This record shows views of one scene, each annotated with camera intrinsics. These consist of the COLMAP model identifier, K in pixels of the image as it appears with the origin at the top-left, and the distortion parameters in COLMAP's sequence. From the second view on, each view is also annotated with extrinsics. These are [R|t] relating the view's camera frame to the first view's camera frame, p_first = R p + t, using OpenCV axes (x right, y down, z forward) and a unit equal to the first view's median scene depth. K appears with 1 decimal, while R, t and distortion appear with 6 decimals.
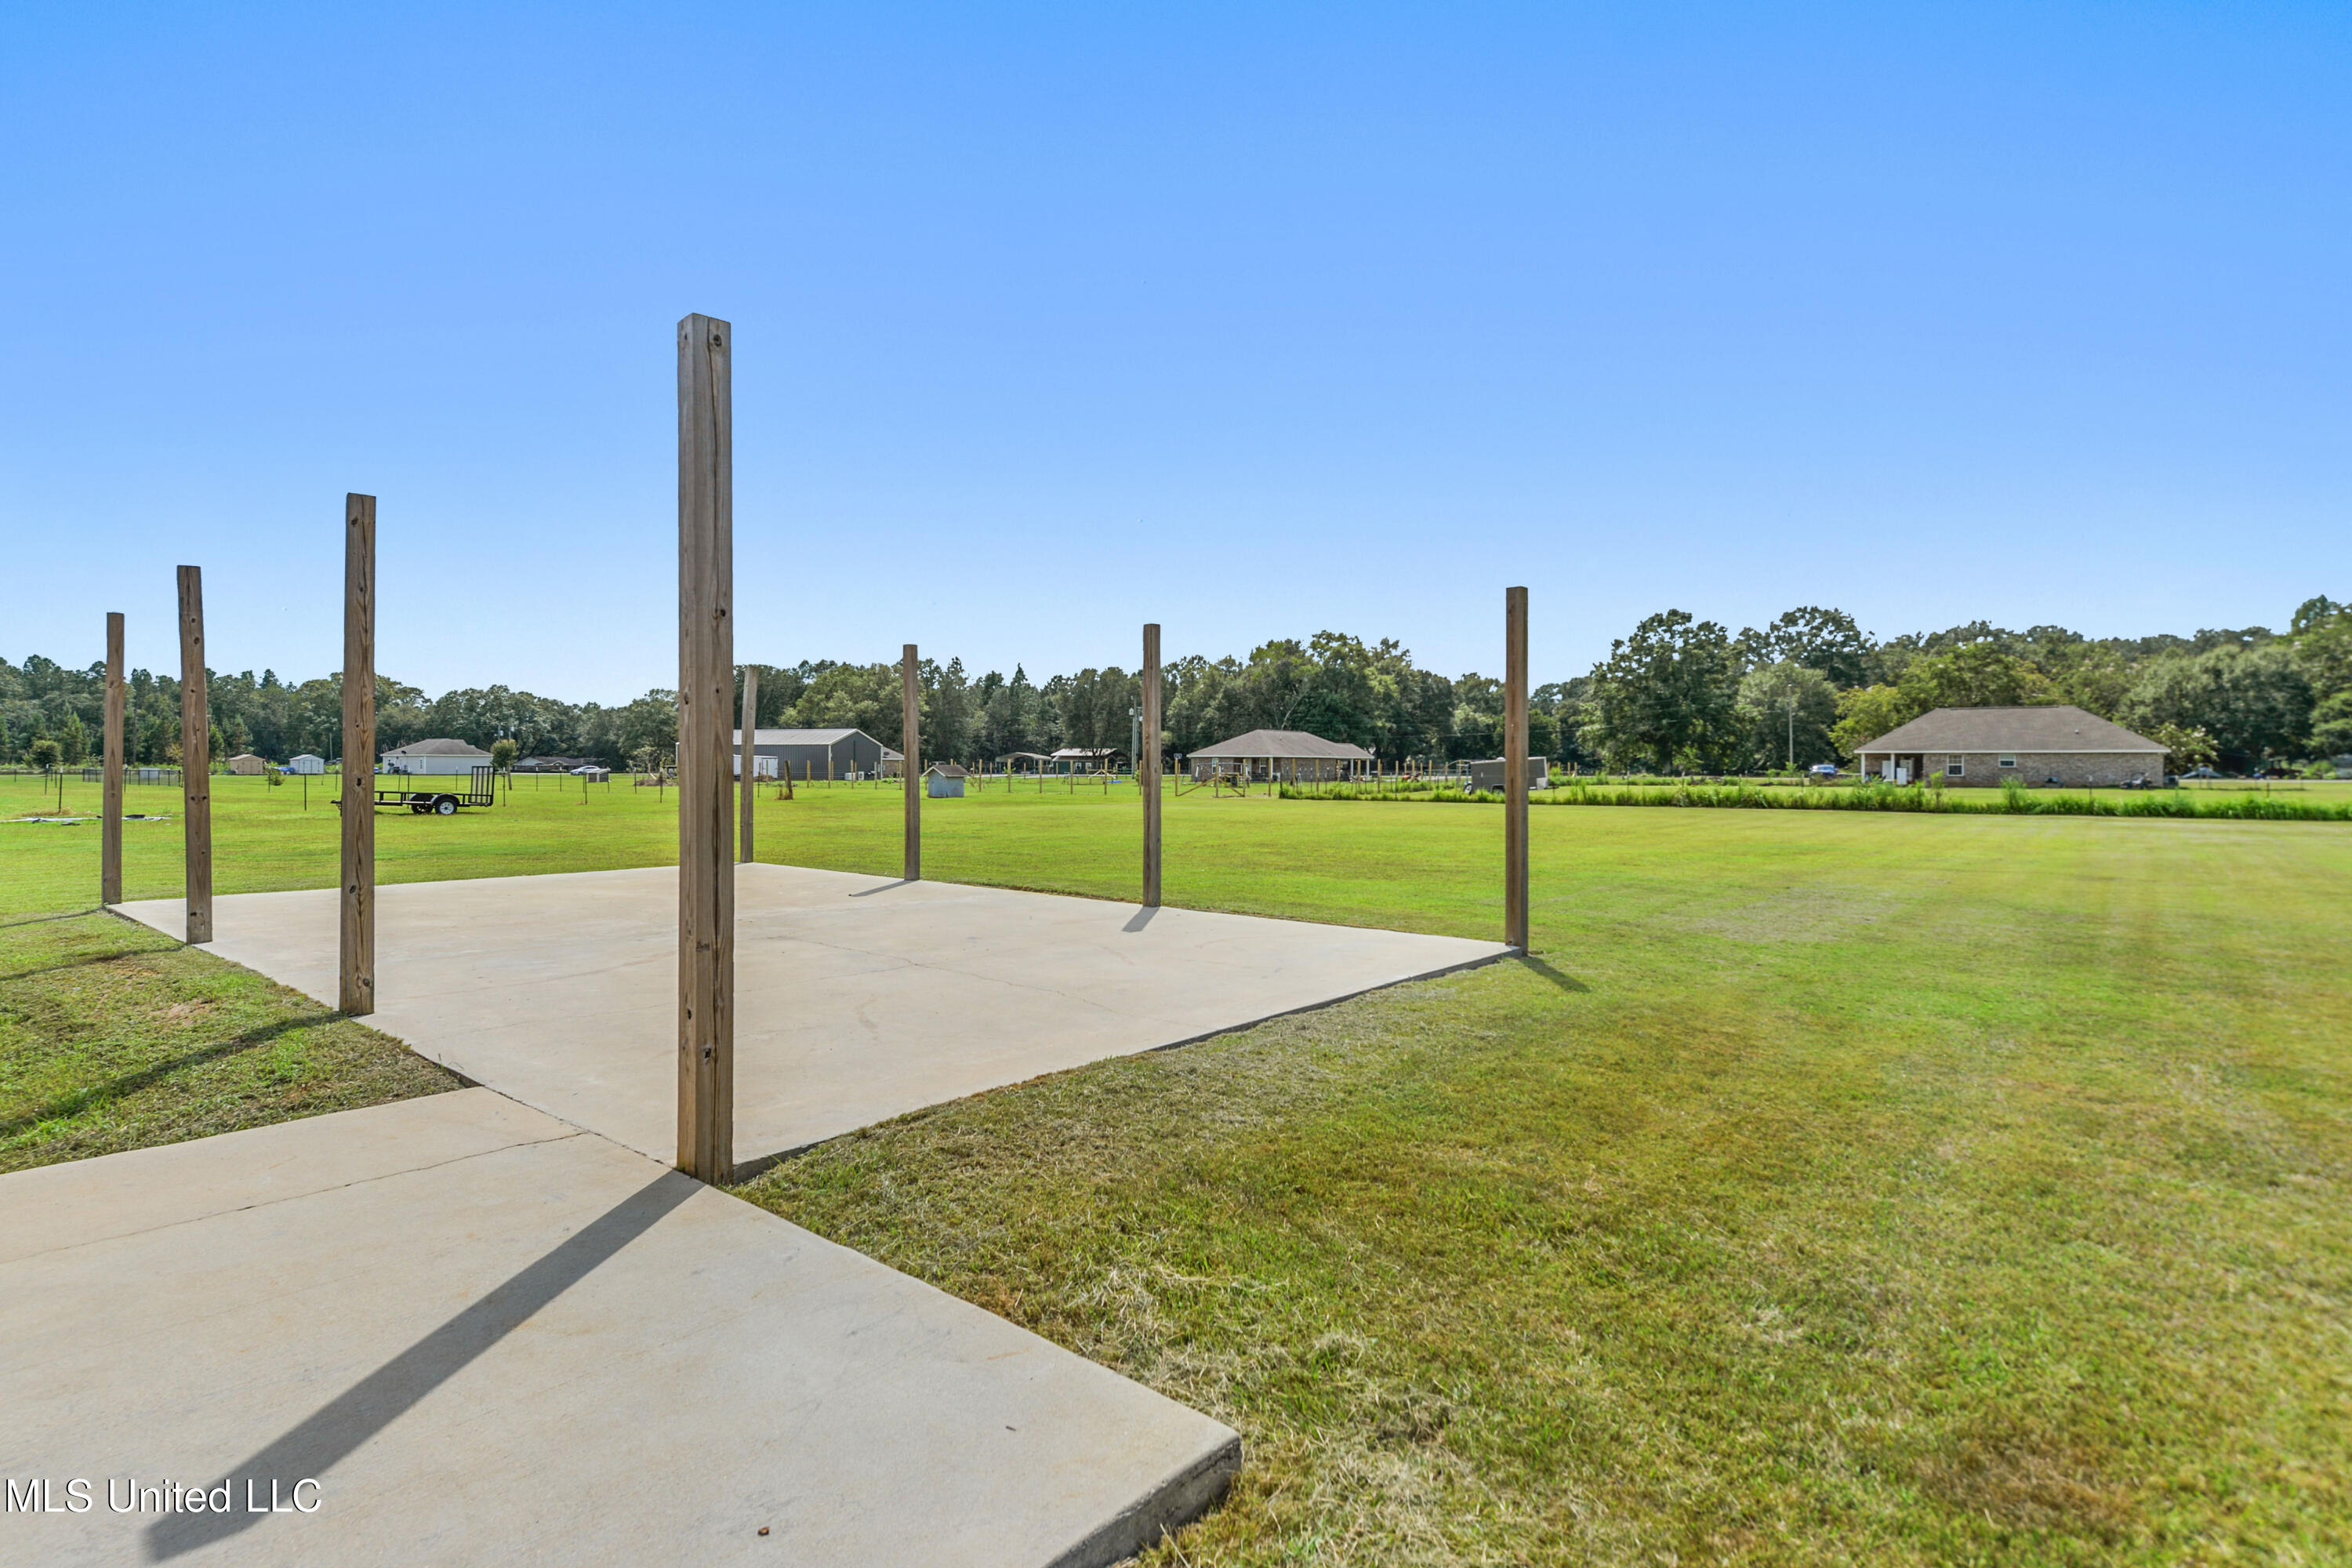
lens RADIAL K [[1217.4, 0, 1177.8], [0, 1217.4, 788.0], [0, 0, 1]] dist [0.001965, 0.000813]
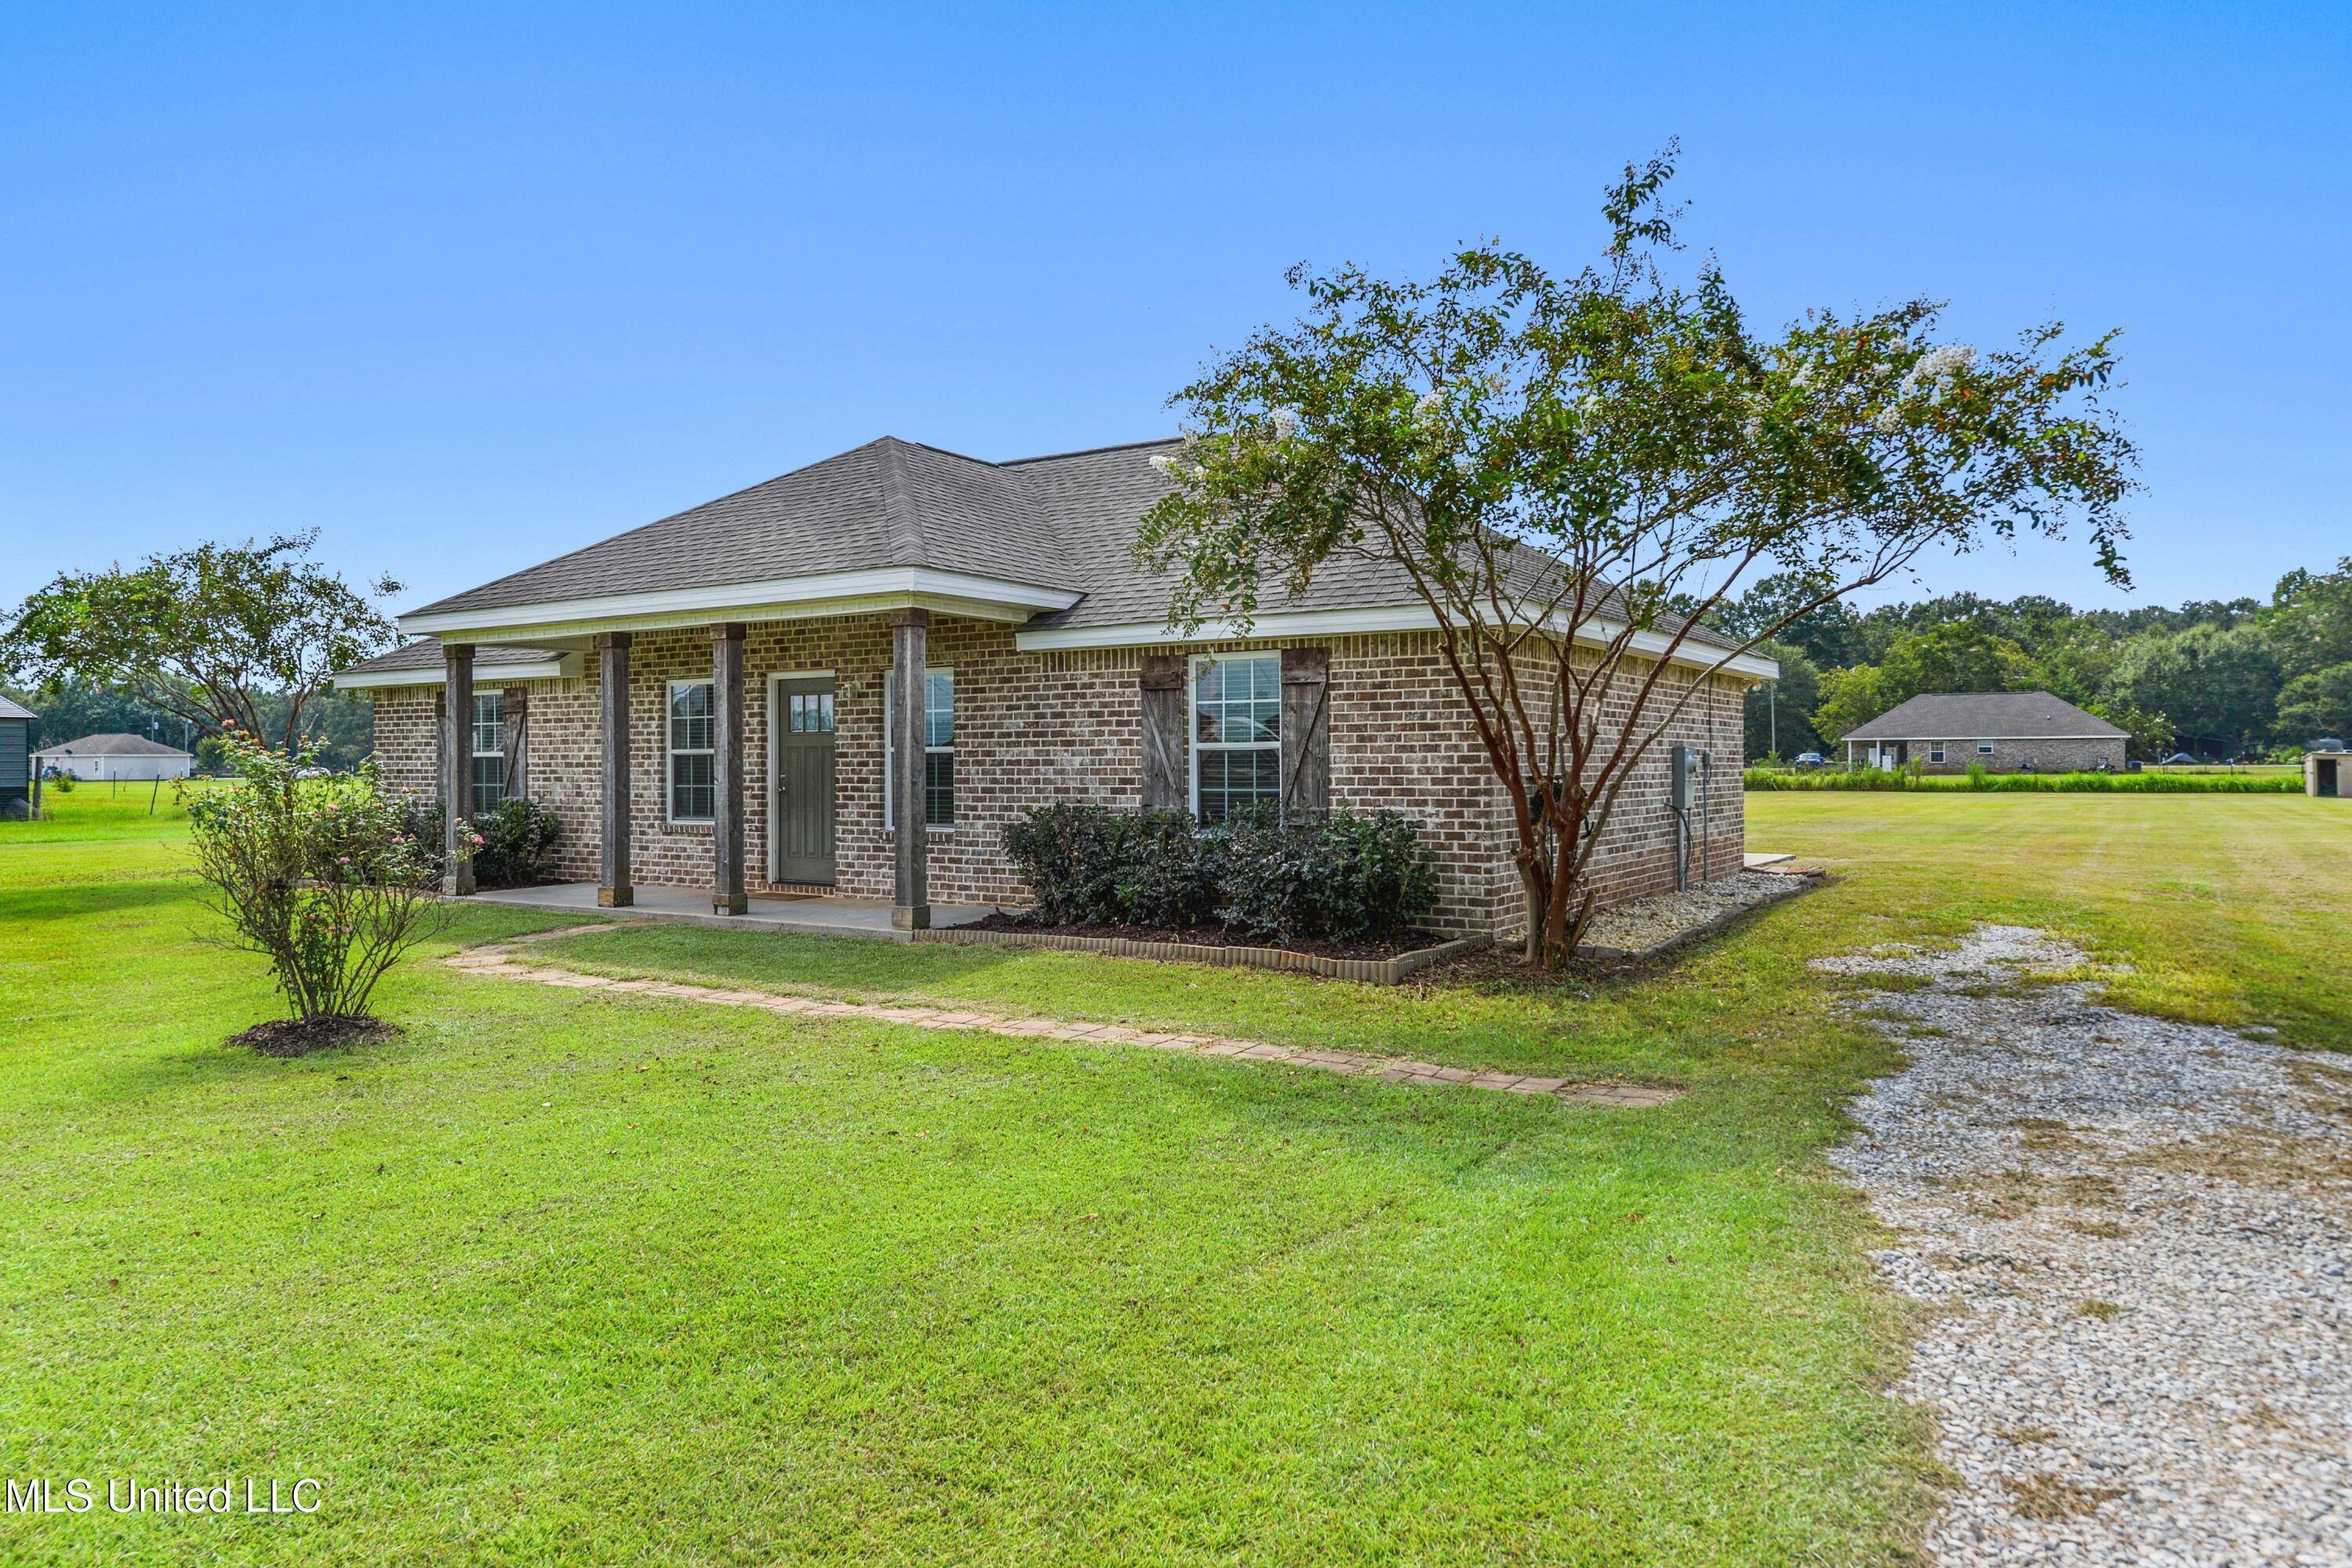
lens RADIAL K [[1720.4, 0, 1177.2], [0, 1720.4, 775.8], [0, 0, 1]] dist [-0.001352, -0.003251]
pose [[0.989365, -0.009677, 0.145133, -0.123730], [0.011244, 0.999887, -0.009979, 0.005315], [-0.145020, 0.011504, 0.989362, -0.205529]]
